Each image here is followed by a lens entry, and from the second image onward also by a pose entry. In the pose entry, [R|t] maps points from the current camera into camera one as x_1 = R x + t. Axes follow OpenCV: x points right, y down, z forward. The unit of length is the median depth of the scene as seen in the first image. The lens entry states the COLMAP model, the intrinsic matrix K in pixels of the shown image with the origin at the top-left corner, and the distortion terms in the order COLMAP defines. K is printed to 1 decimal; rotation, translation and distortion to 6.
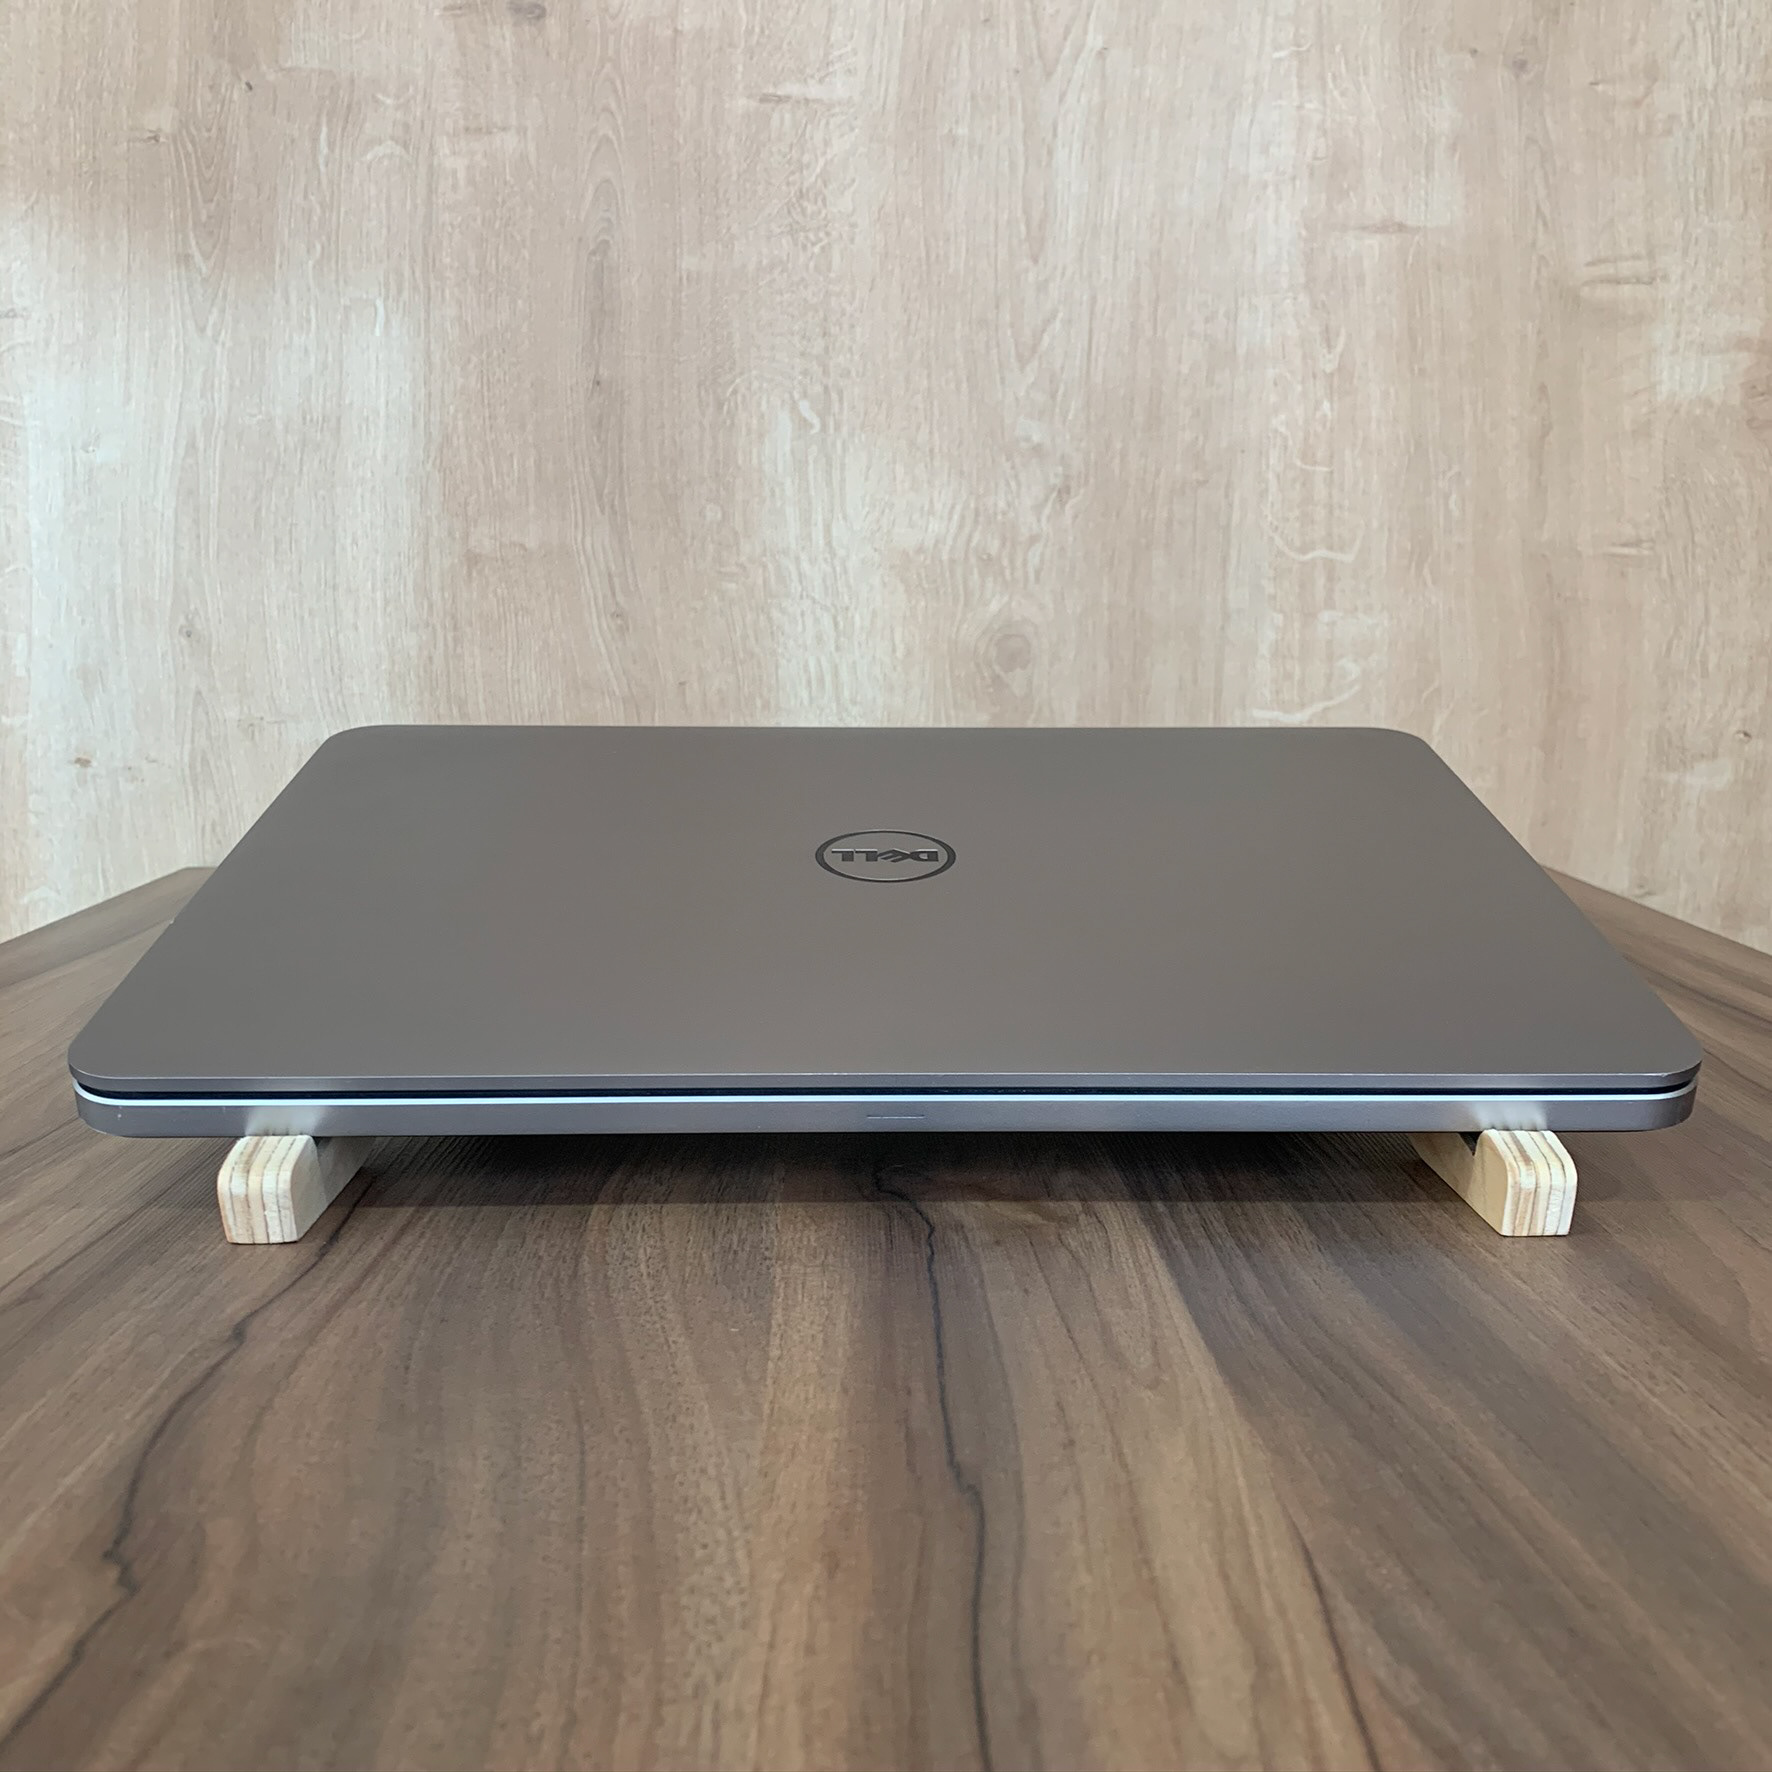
lens RADIAL K [[1831.6, 0, 917.0], [0, 1831.6, 879.3], [0, 0, 1]] dist [0.140618, -0.398119]
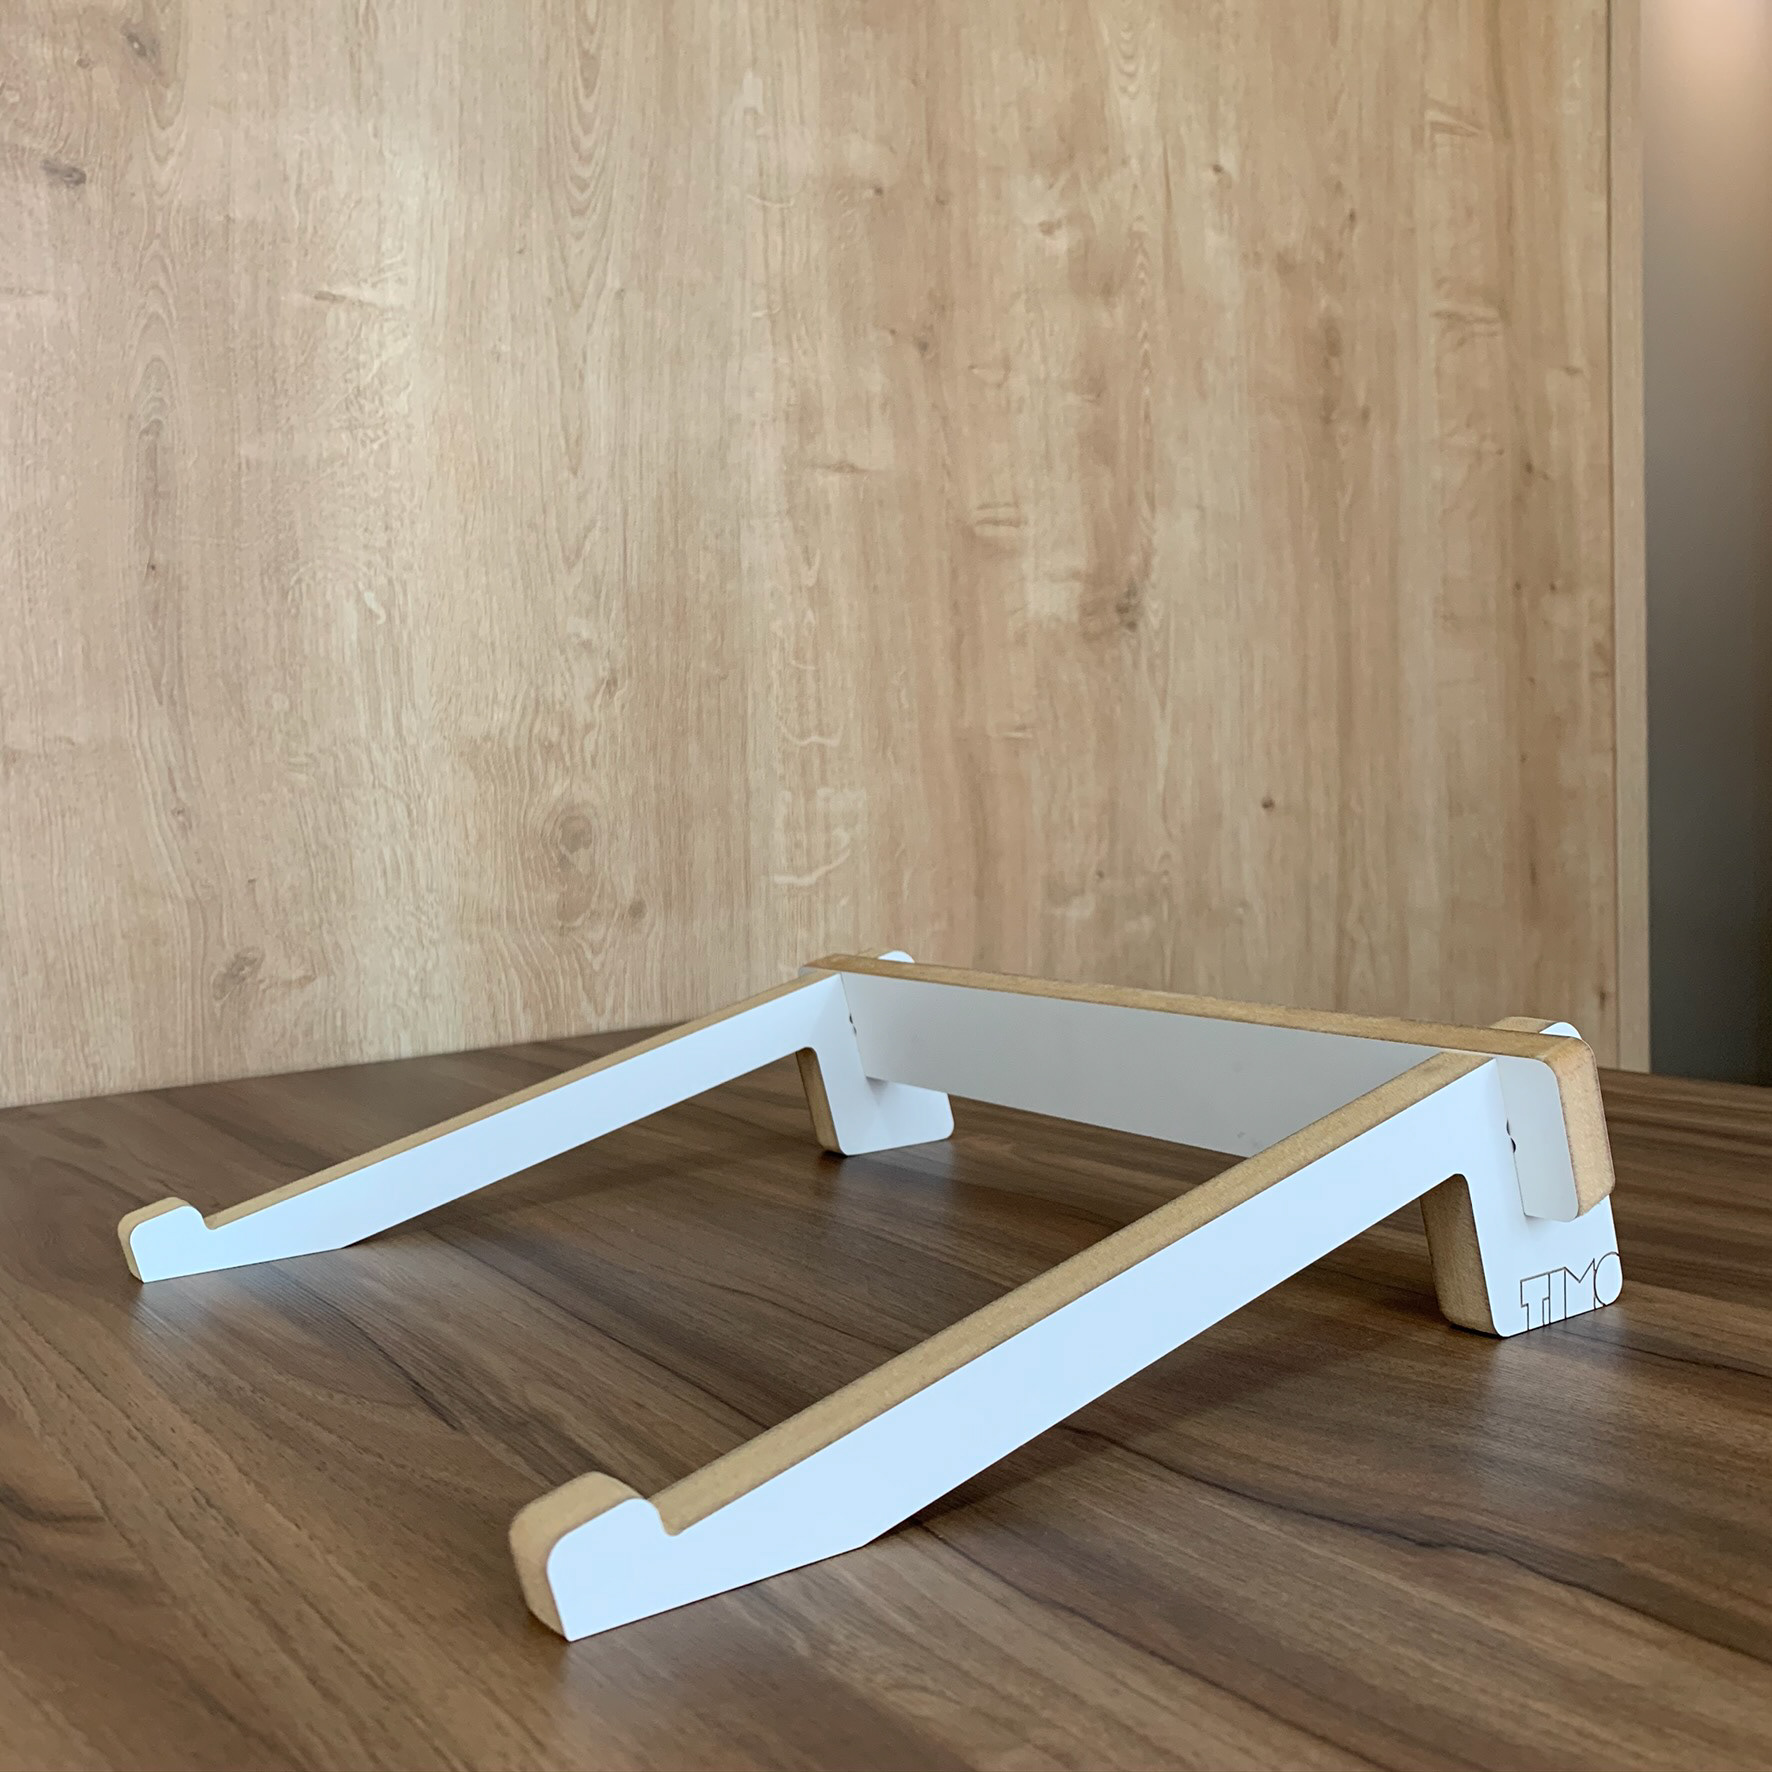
lens RADIAL K [[1831.6, 0, 917.0], [0, 1831.6, 879.3], [0, 0, 1]] dist [0.140618, -0.398119]
pose [[0.815537, -0.056984, 0.575892, -0.402537], [0.115497, 0.991147, -0.065487, -0.007070], [-0.567062, 0.119921, 0.814899, 0.041073]]
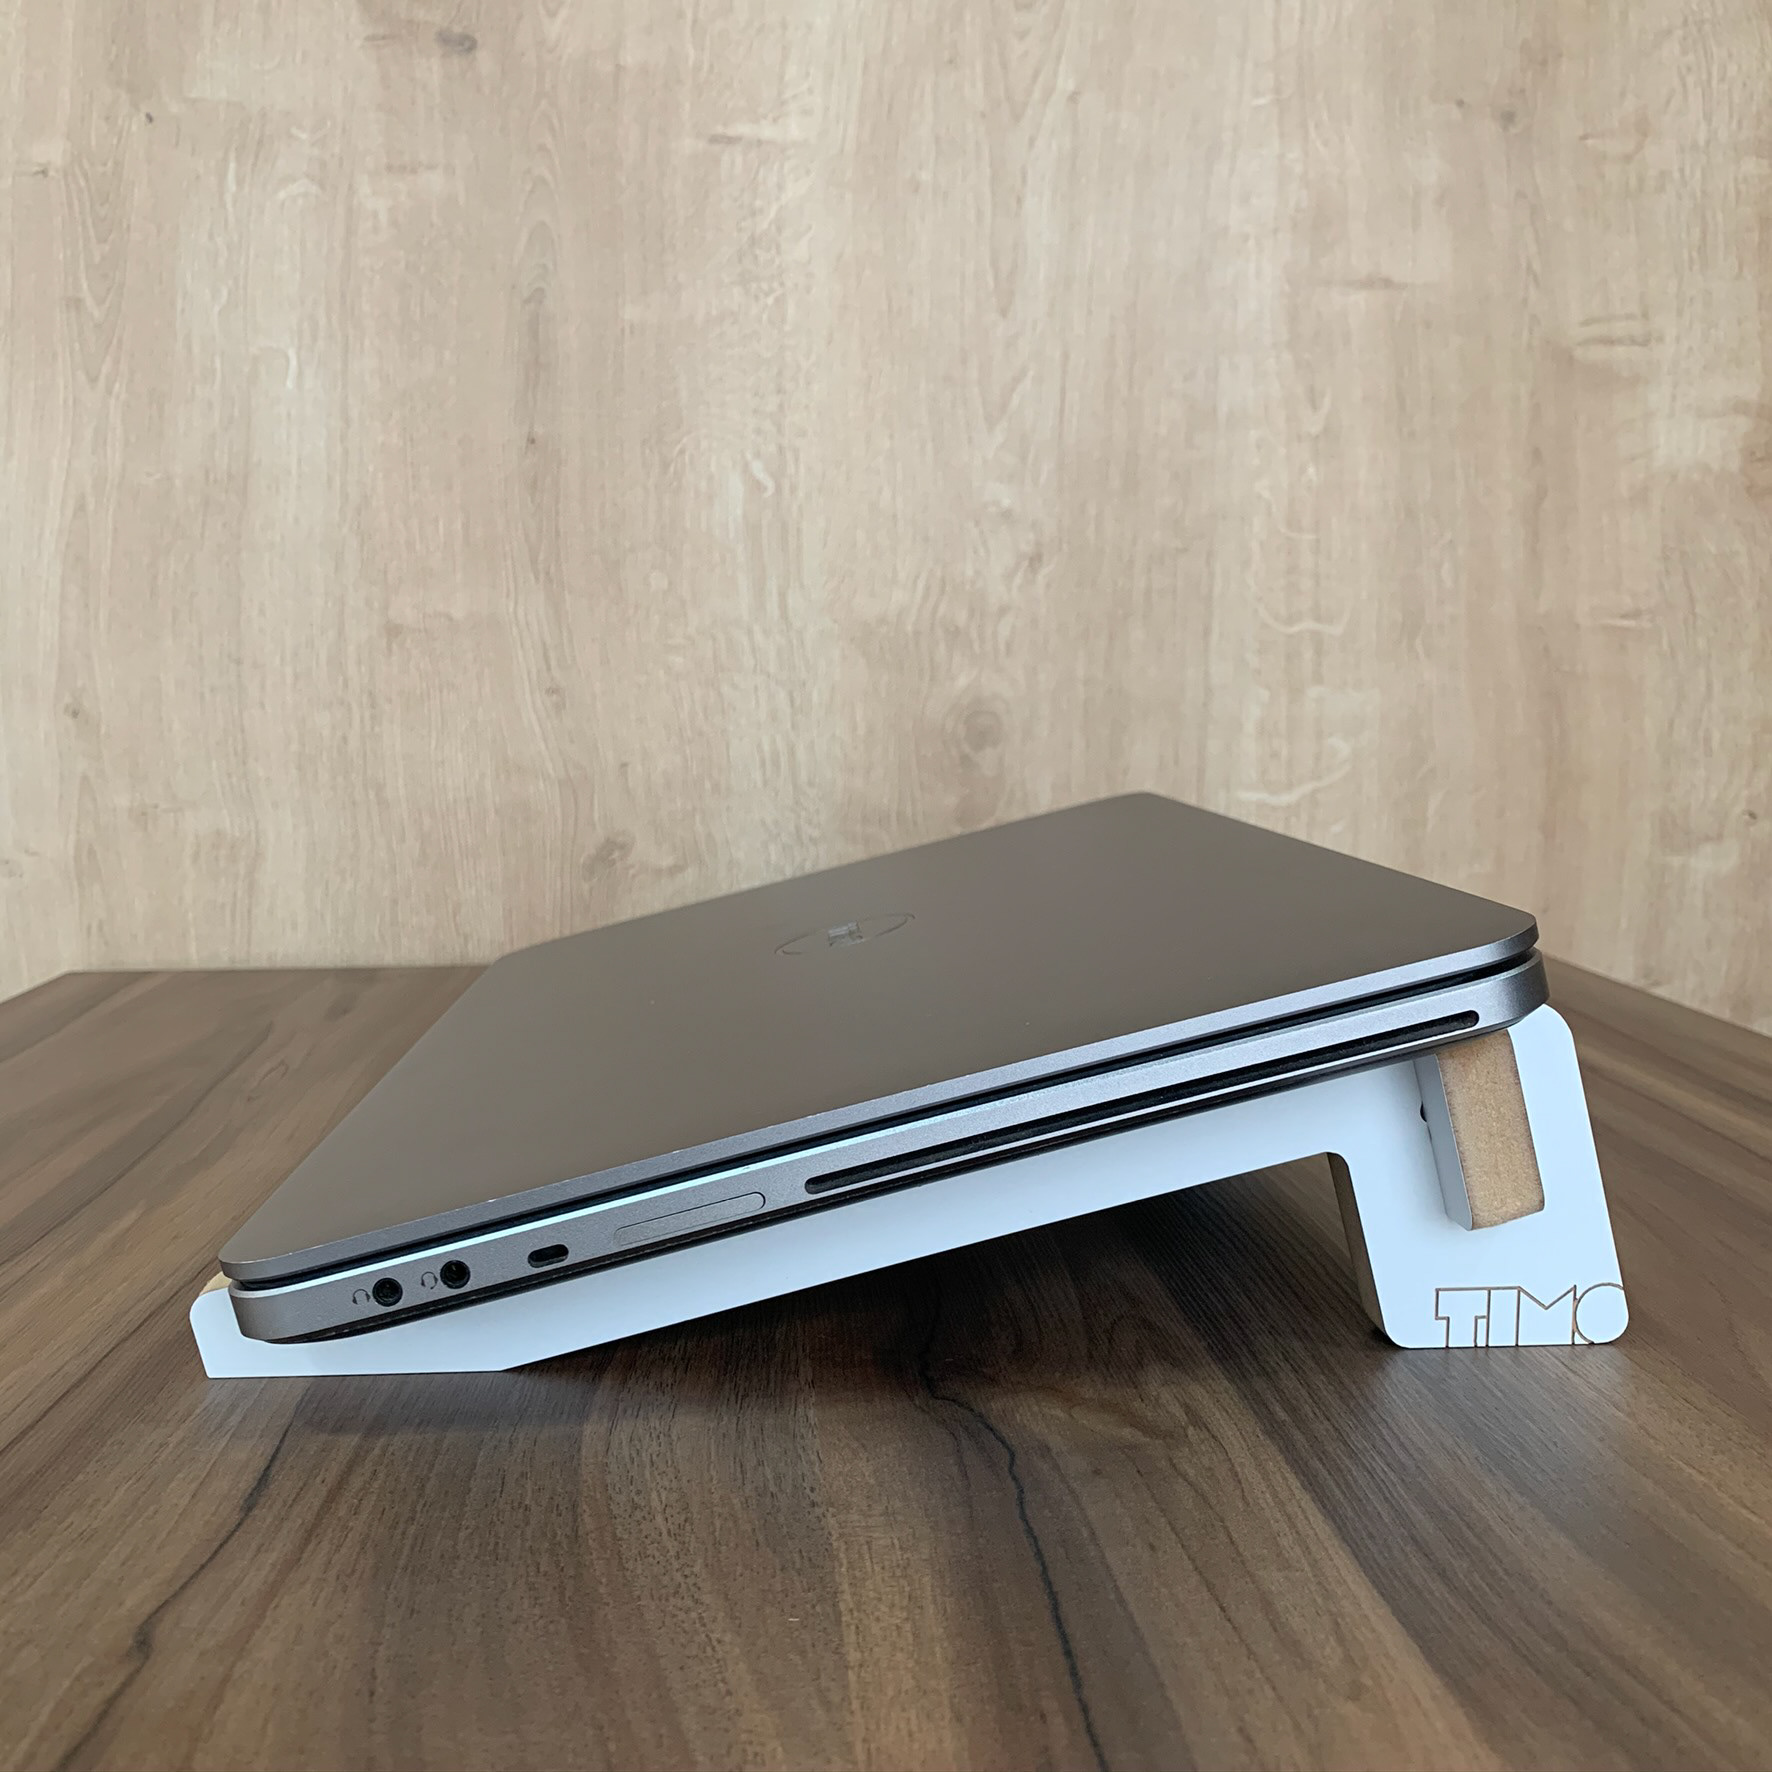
lens RADIAL K [[1831.6, 0, 917.0], [0, 1831.6, 879.3], [0, 0, 1]] dist [0.140618, -0.398119]
pose [[0.998516, -0.006739, 0.054032, -0.032339], [0.008850, 0.999203, -0.038918, -0.012648], [-0.053727, 0.039339, 0.997780, 0.079422]]
